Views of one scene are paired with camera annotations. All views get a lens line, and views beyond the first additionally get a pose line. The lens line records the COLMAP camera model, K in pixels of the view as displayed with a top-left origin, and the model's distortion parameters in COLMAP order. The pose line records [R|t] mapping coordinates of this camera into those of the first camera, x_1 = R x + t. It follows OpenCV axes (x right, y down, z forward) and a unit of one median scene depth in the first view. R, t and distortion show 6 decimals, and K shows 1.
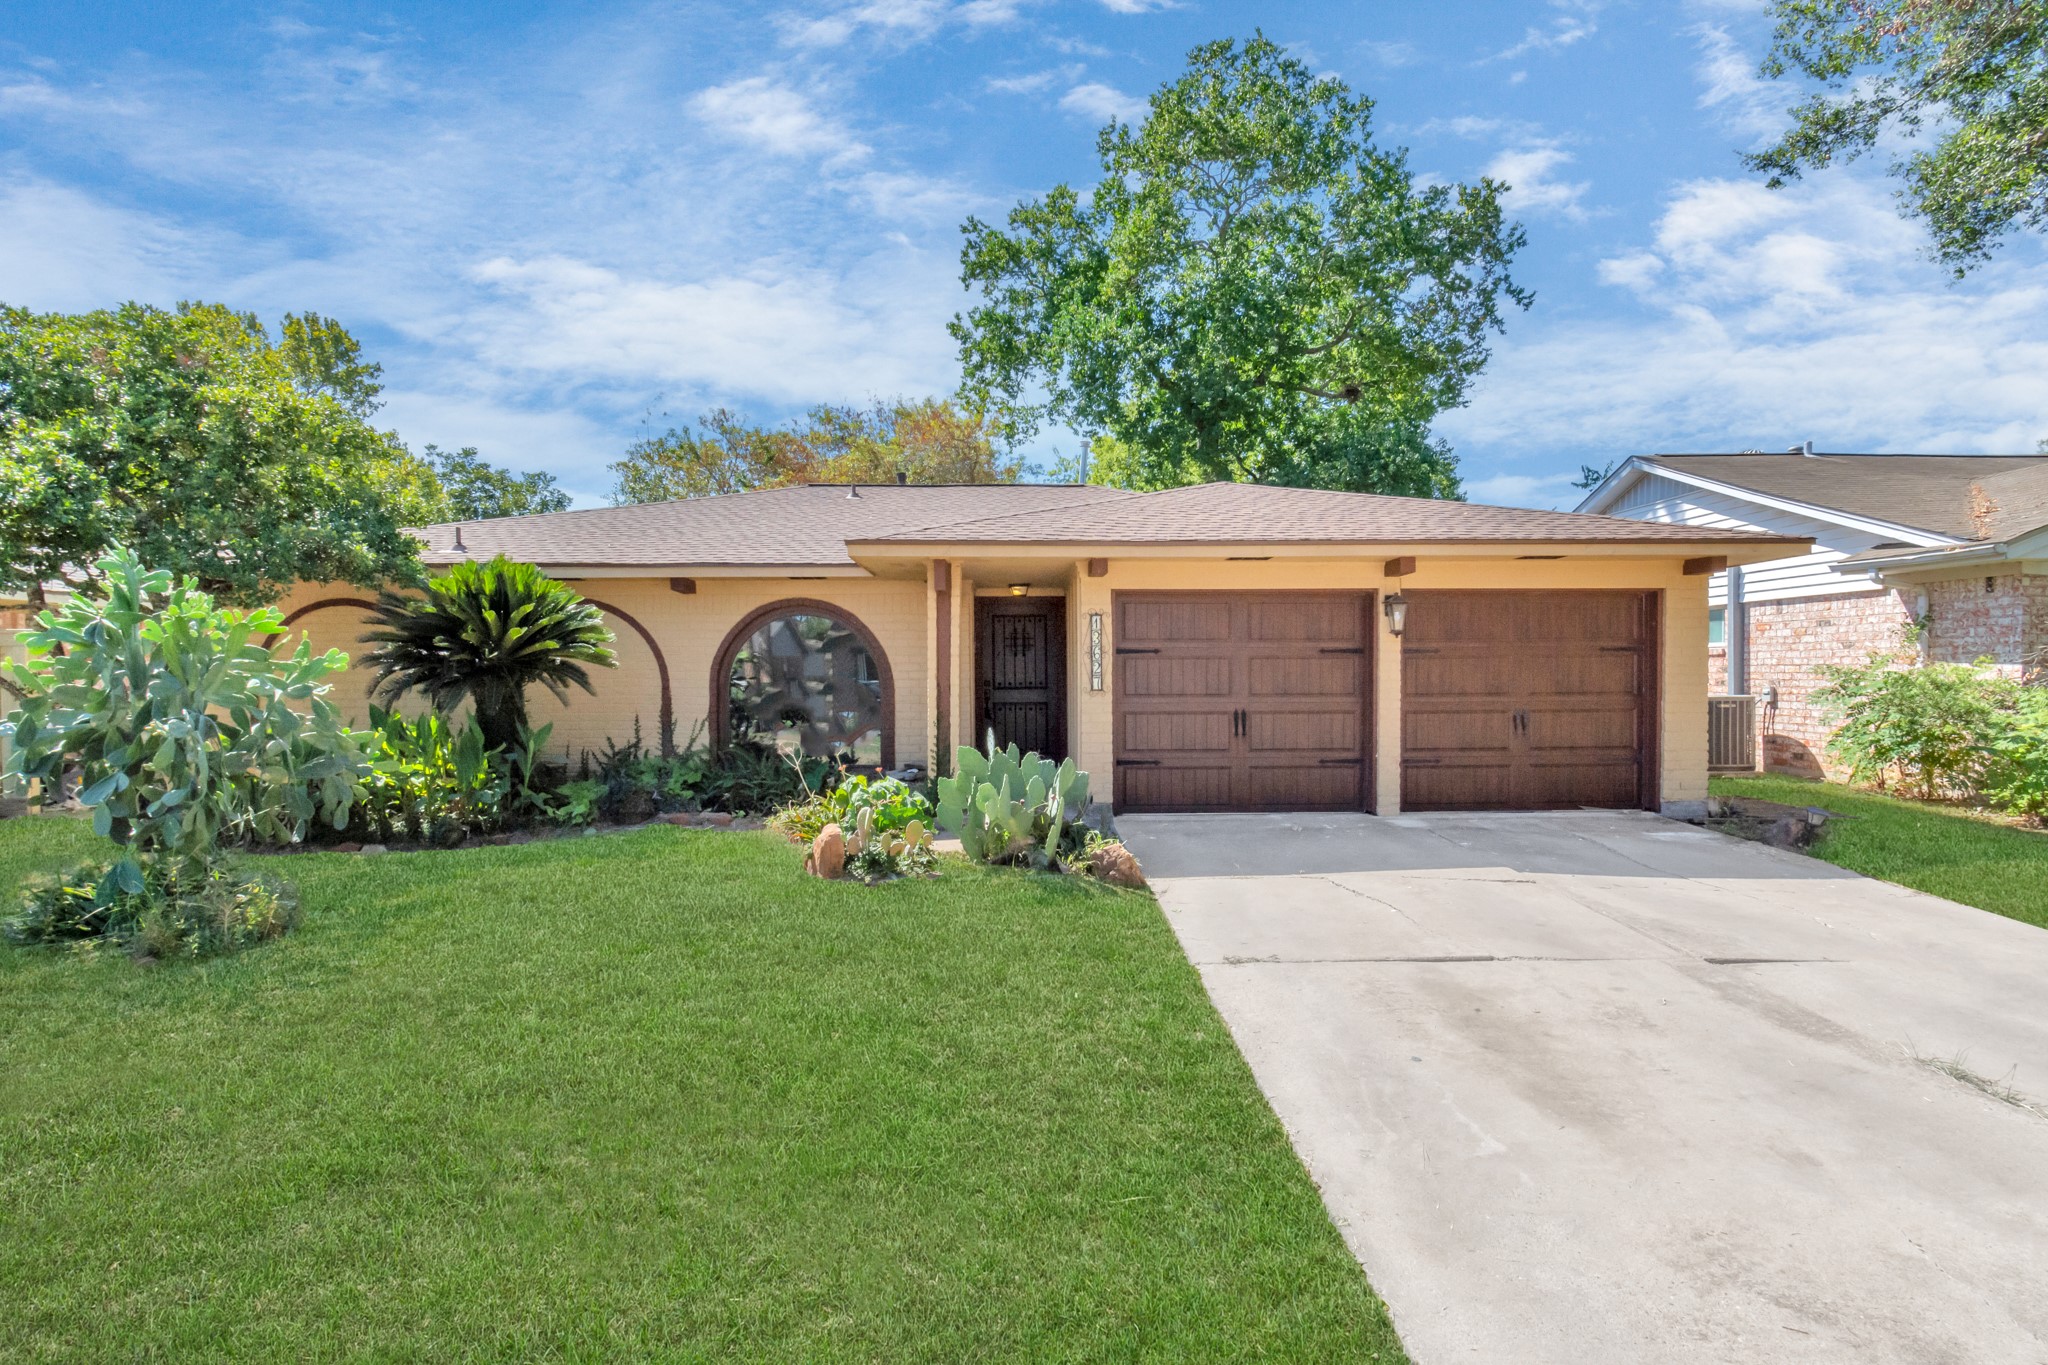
lens RADIAL K [[984.1, 0, 1024.0], [0, 984.1, 682.5], [0, 0, 1]] dist [-0.017260, -0.000591]
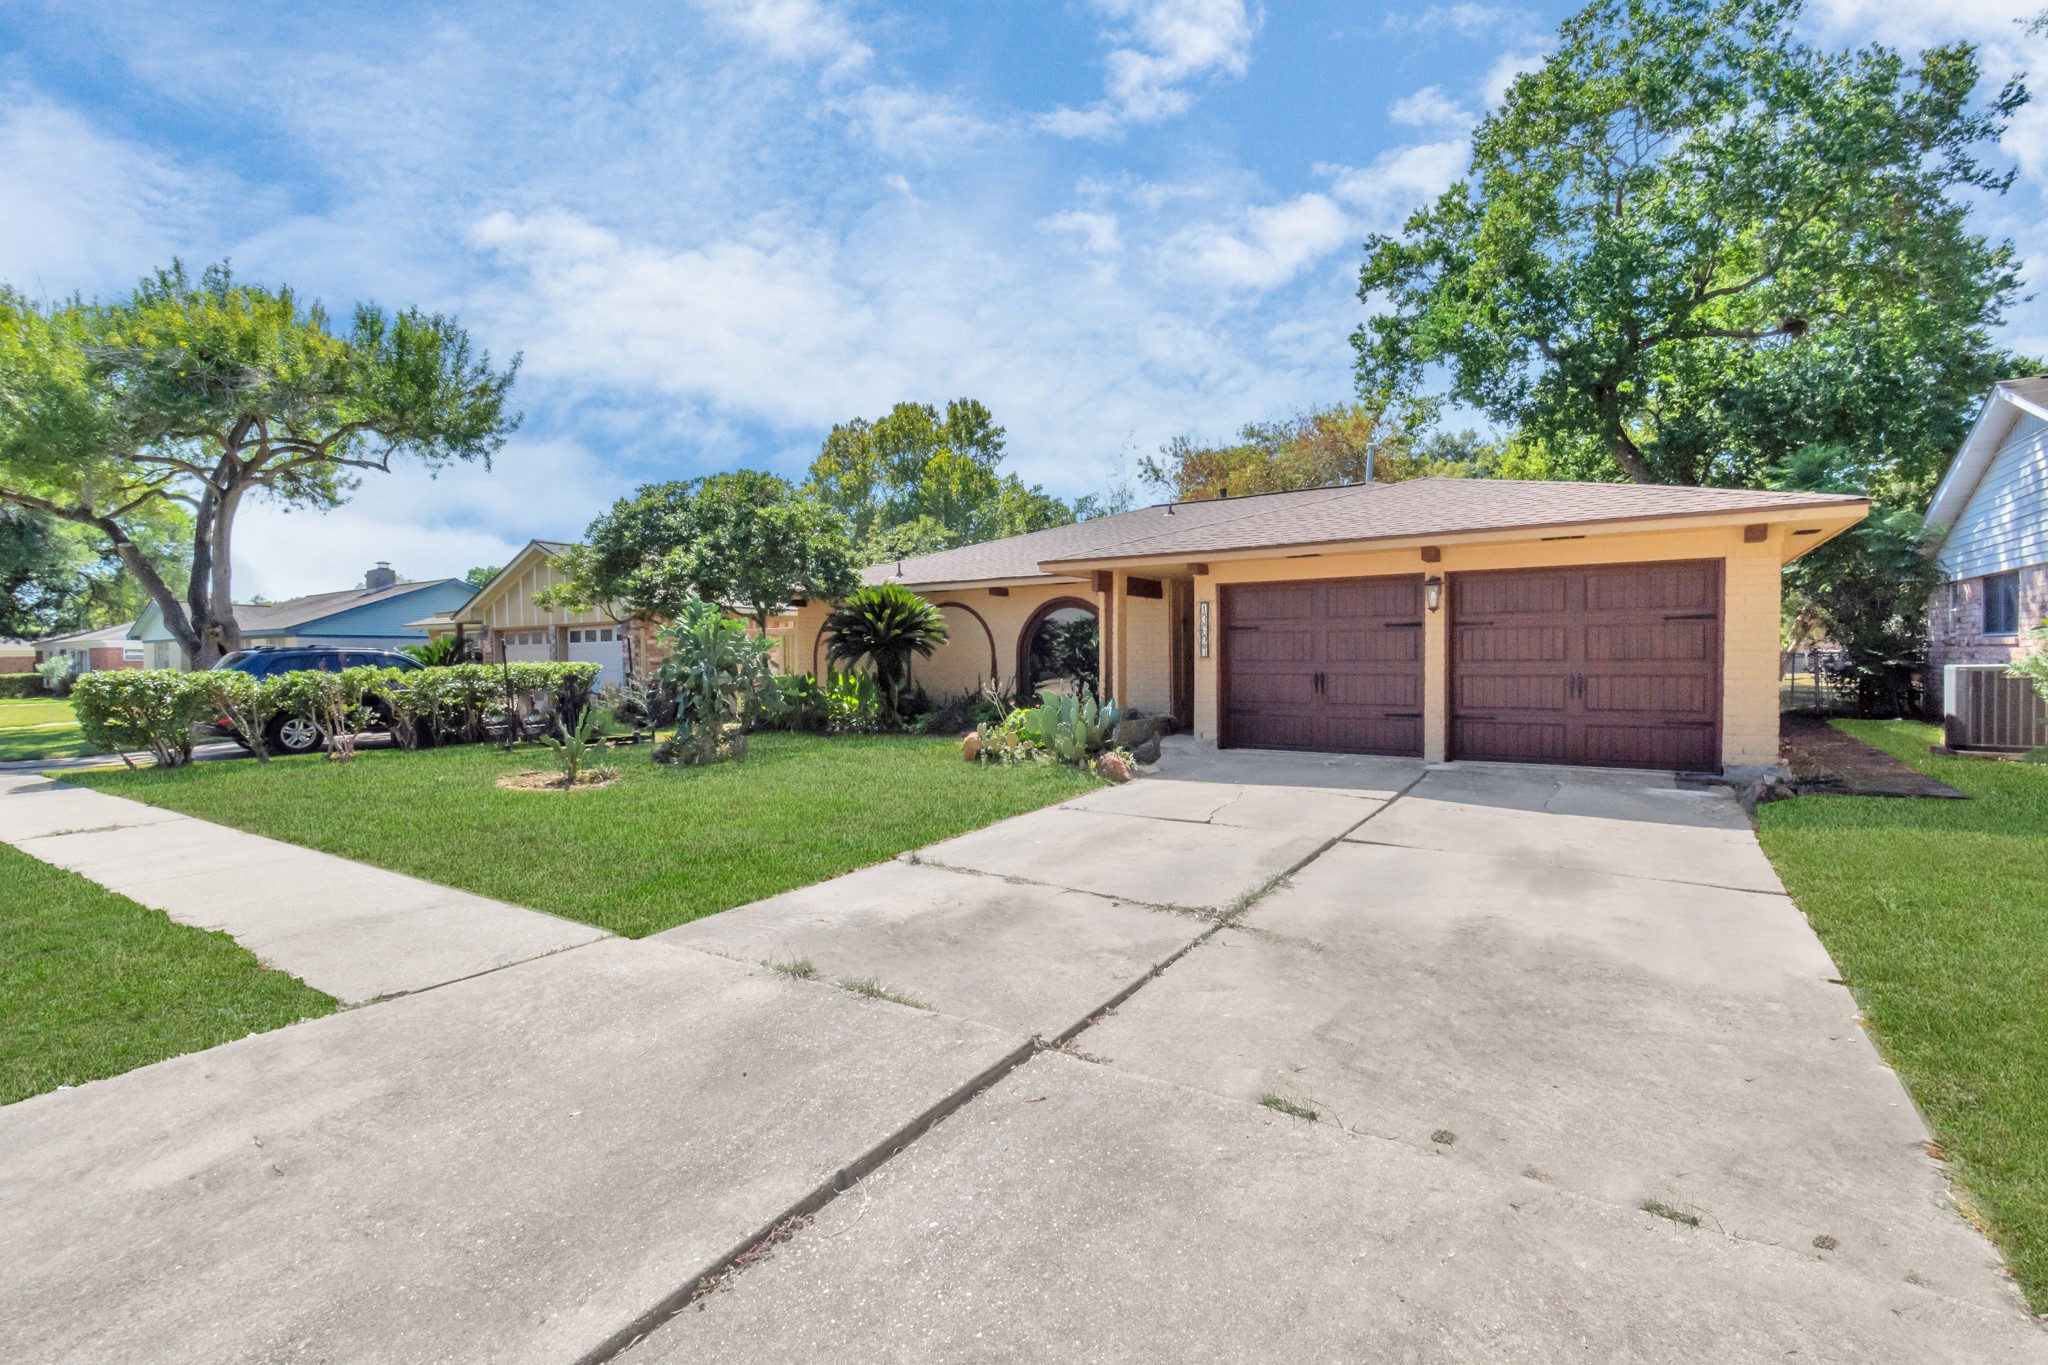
lens RADIAL K [[918.3, 0, 1025.8], [0, 918.3, 668.4], [0, 0, 1]] dist [0.001663, -0.000420]
pose [[0.808115, 0.006513, -0.588988, 0.559551], [0.001566, 0.999912, 0.013206, 0.005485], [0.589022, -0.011594, 0.808034, -0.176983]]
